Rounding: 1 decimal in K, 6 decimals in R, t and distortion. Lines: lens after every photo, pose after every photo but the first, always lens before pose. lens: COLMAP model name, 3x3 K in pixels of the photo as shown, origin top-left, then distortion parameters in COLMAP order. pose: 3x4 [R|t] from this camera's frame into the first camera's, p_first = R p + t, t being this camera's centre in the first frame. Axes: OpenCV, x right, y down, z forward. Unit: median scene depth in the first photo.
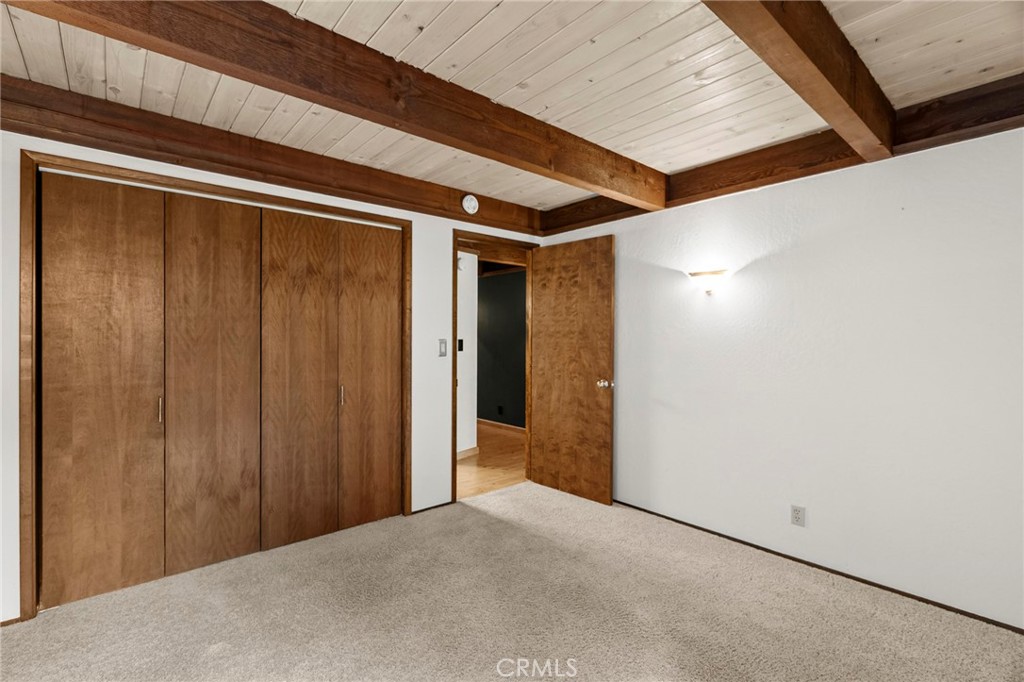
lens RADIAL K [[473.9, 0, 511.5], [0, 473.9, 338.5], [0, 0, 1]] dist [-0.000348, 0.000566]
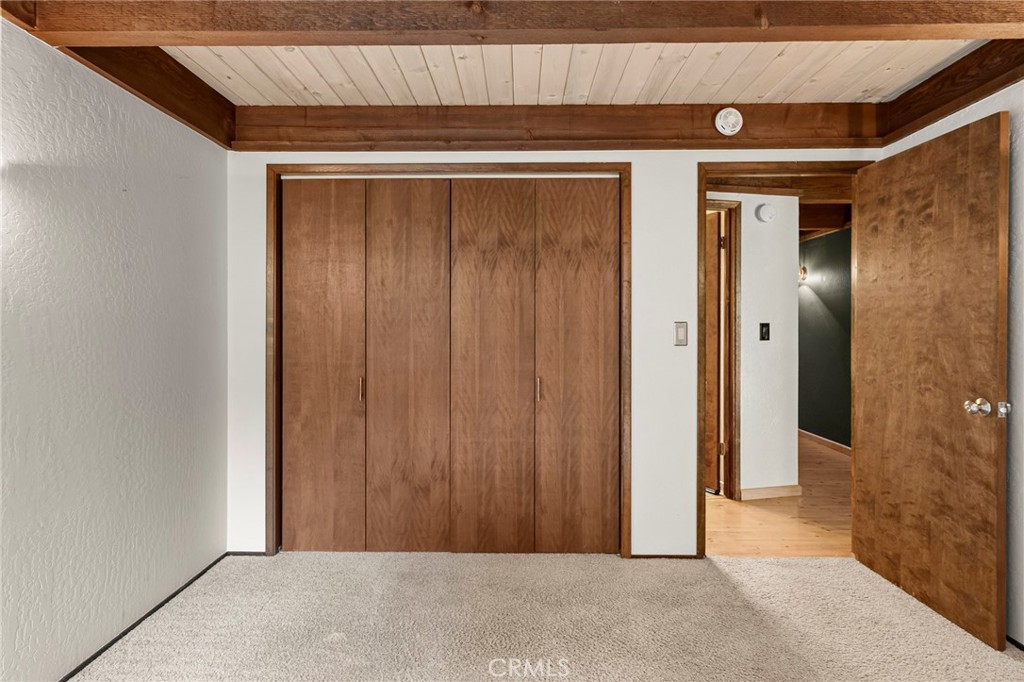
lens RADIAL K [[567.0, 0, 511.0], [0, 567.0, 322.3], [0, 0, 1]] dist [0.005247, 0.001173]
pose [[0.742307, -0.004421, -0.670045, 0.273990], [0.000584, 0.999982, -0.005952, 0.009022], [0.670059, 0.004027, 0.742297, 0.238033]]
